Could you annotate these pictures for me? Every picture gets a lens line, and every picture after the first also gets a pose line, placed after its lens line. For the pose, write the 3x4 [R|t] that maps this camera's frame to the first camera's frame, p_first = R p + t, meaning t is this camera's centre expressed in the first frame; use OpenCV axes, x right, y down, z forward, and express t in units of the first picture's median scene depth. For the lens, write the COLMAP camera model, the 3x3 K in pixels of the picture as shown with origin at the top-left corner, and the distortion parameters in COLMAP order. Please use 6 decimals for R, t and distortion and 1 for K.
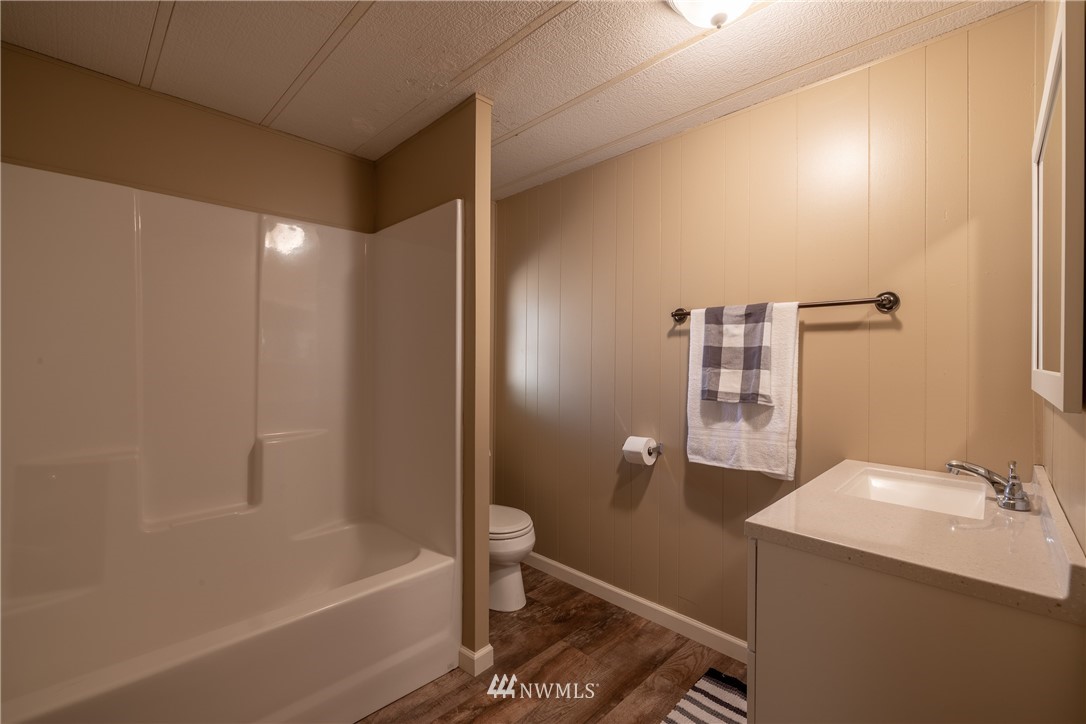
lens RADIAL K [[462.3, 0, 544.2], [0, 462.3, 360.6], [0, 0, 1]] dist [0.000657, -0.000090]
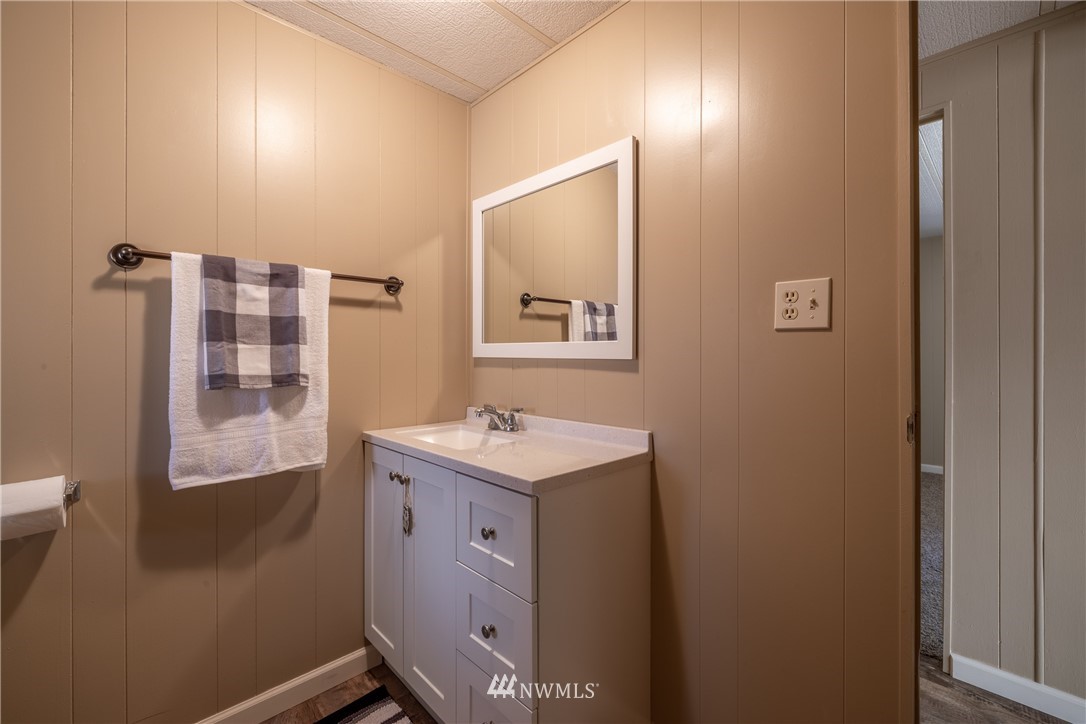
lens RADIAL K [[462.3, 0, 544.2], [0, 462.3, 355.6], [0, 0, 1]] dist [0.000657, -0.000090]
pose [[0.030683, -0.005301, 0.999515, -0.332523], [0.005076, 0.999974, 0.005147, 0.036026], [-0.999516, 0.004916, 0.030709, 0.512650]]
